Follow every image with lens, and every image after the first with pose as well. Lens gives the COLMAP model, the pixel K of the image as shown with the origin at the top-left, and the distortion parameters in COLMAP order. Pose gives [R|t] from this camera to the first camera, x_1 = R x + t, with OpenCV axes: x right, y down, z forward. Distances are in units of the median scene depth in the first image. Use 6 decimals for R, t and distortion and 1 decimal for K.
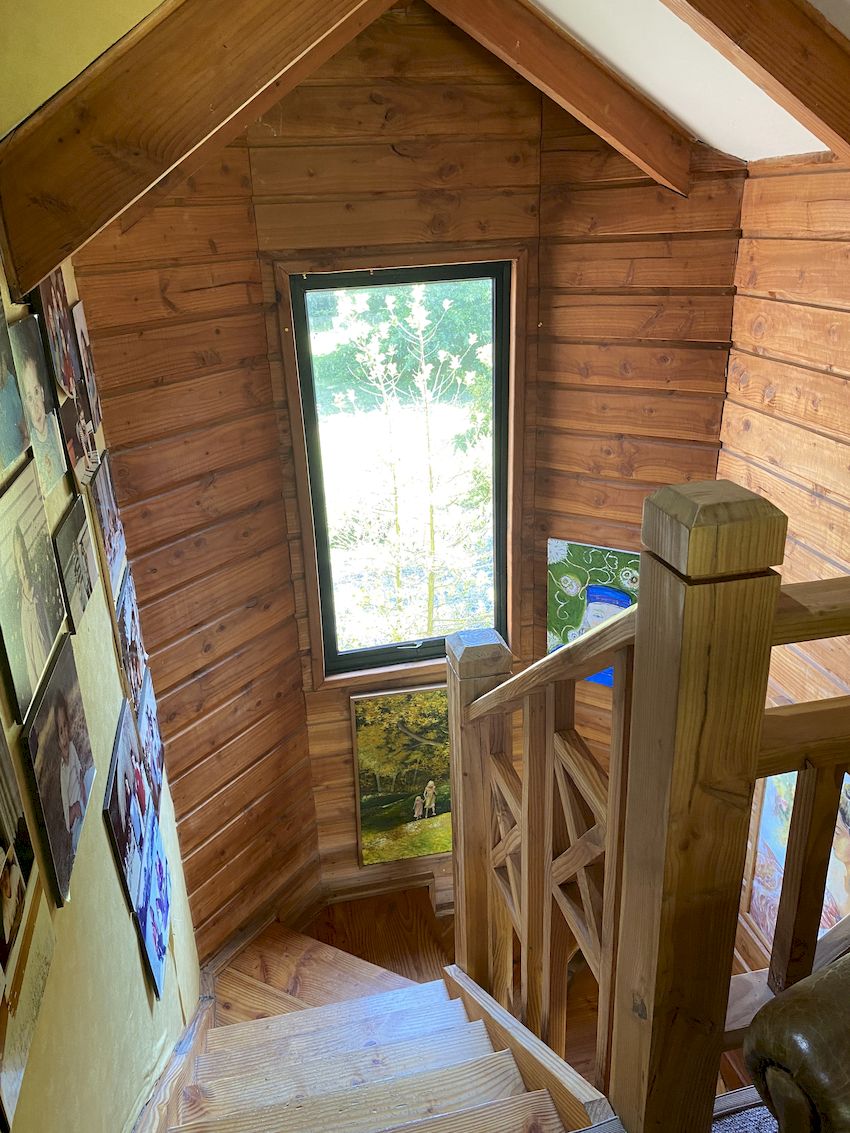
lens RADIAL K [[863.8, 0, 426.0], [0, 863.8, 564.1], [0, 0, 1]] dist [0.030821, -0.026520]
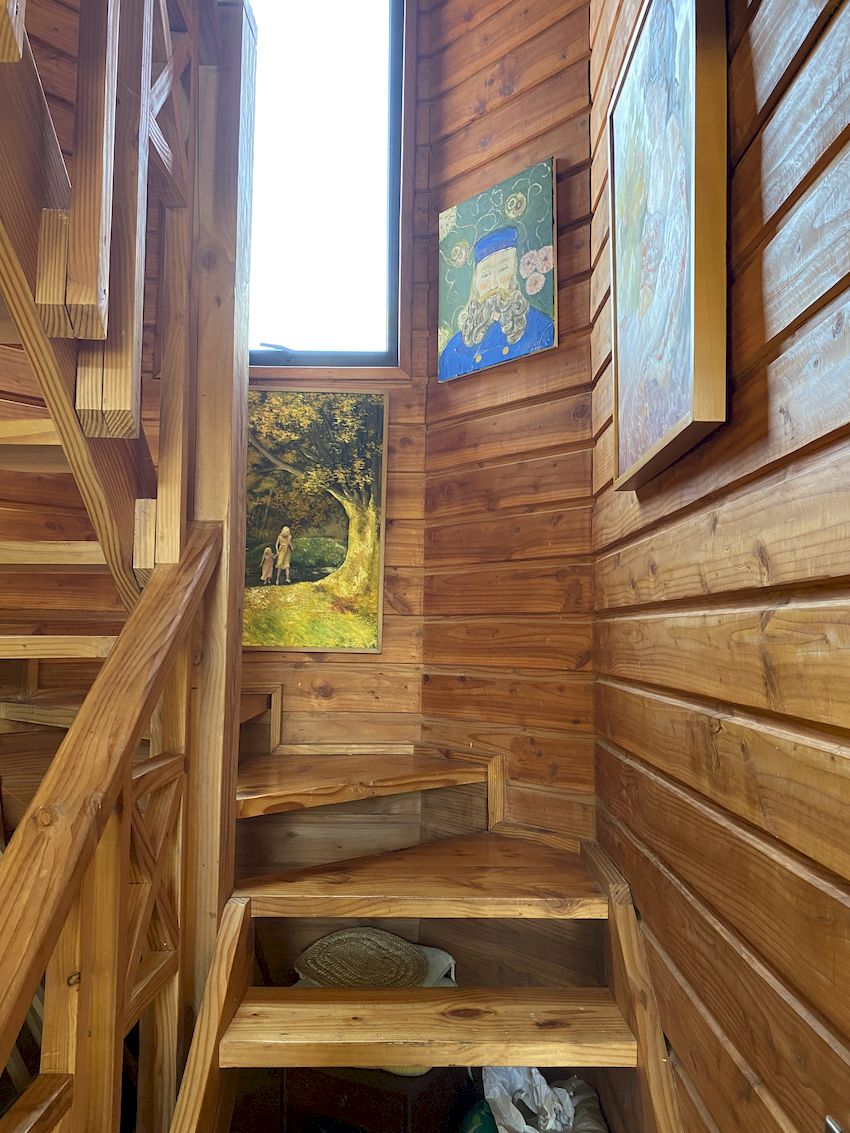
lens RADIAL K [[863.8, 0, 425.7], [0, 863.8, 567.9], [0, 0, 1]] dist [0.030821, -0.026520]
pose [[0.972732, 0.022719, -0.230815, 0.311840], [-0.121778, 0.897002, -0.424921, 0.608453], [0.197388, 0.441442, 0.875310, 0.375369]]
